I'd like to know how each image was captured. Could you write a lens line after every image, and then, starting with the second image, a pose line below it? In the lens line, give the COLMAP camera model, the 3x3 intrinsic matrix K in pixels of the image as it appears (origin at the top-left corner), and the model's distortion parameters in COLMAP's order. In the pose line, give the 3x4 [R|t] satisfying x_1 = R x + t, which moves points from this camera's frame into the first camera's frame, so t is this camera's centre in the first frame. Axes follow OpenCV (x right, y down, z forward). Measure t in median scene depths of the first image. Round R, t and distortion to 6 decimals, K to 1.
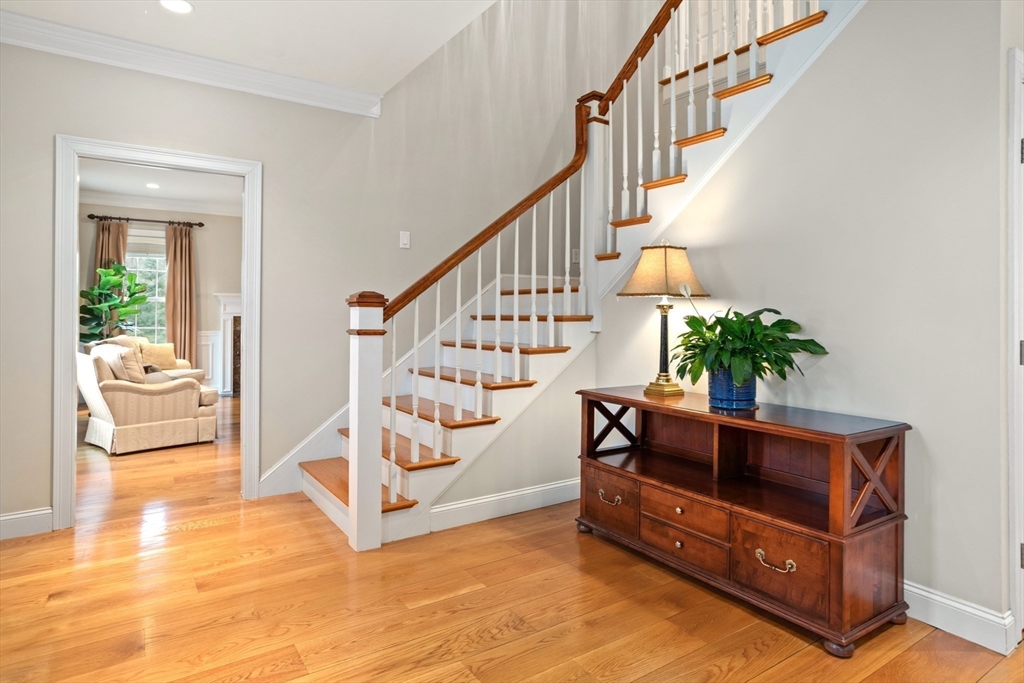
lens RADIAL K [[599.1, 0, 521.4], [0, 599.1, 314.5], [0, 0, 1]] dist [0.003597, -0.000290]
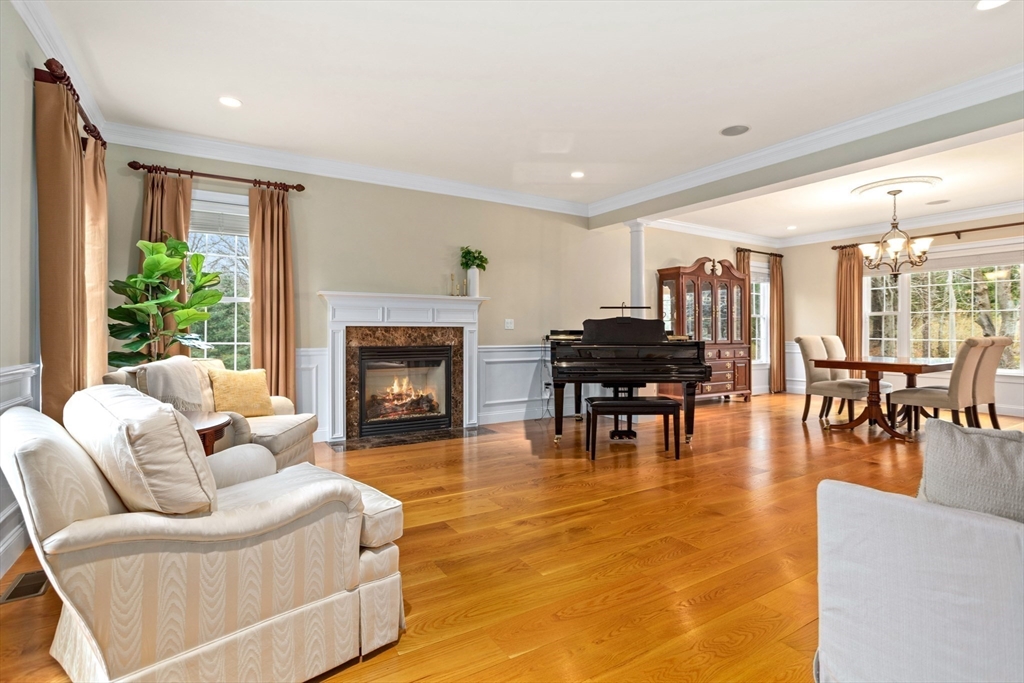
lens RADIAL K [[507.6, 0, 512.4], [0, 507.6, 336.5], [0, 0, 1]] dist [-0.004947, 0.000501]
pose [[0.999187, -0.003402, -0.040171, -0.309314], [0.003550, 0.999987, 0.003617, 0.015015], [0.040158, -0.003757, 0.999186, 0.499135]]
